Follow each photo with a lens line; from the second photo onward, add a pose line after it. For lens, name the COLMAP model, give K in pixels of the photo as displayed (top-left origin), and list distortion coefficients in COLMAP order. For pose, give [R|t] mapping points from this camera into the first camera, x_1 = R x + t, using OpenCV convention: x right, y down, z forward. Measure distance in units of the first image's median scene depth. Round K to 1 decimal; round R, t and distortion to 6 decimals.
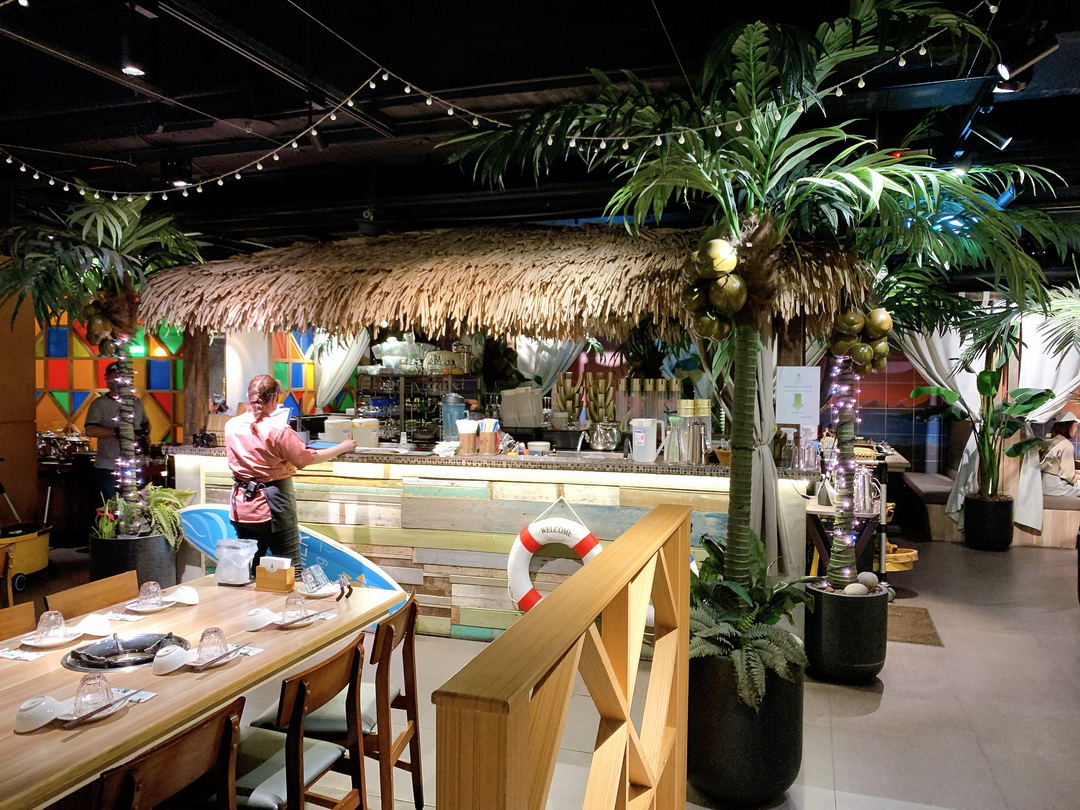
lens RADIAL K [[814.9, 0, 540.0], [0, 814.9, 405.0], [0, 0, 1]] dist [0.001230, -0.002414]
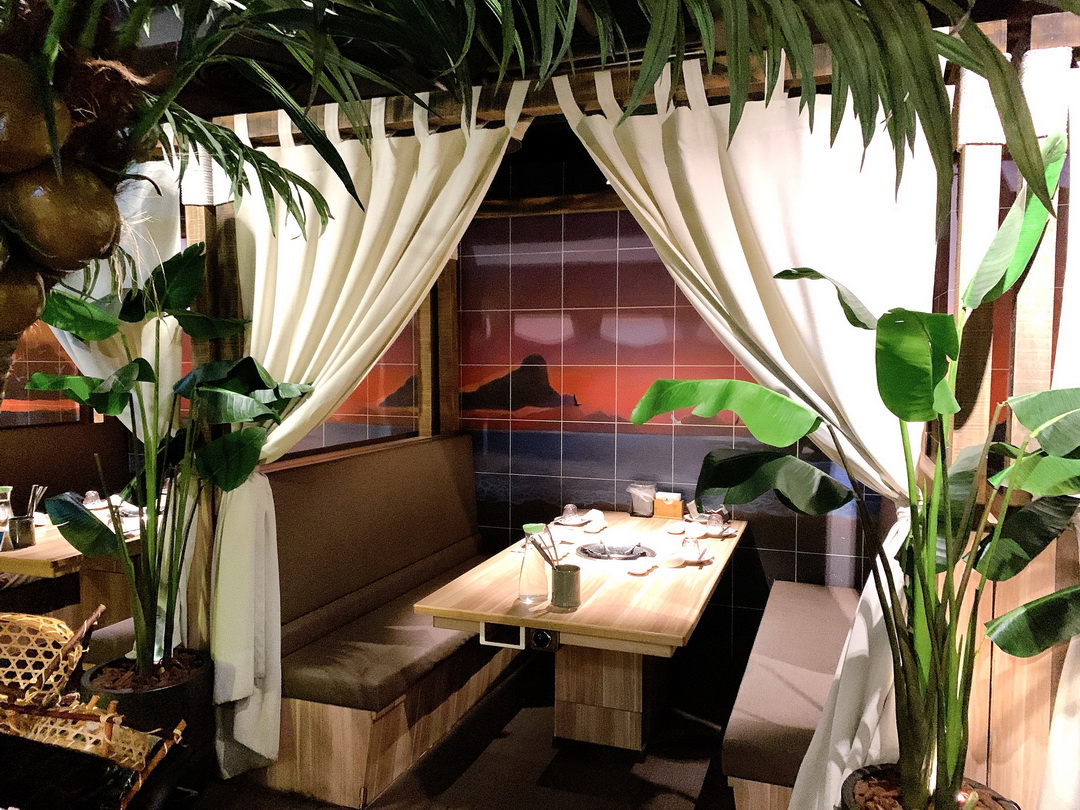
lens RADIAL K [[814.9, 0, 540.0], [0, 814.9, 405.0], [0, 0, 1]] dist [0.001230, -0.002414]
pose [[0.999058, 0.000193, -0.043396, 0.431080], [0.000752, 0.999763, 0.021754, -0.020839], [0.043390, -0.021766, 0.998821, 0.725976]]
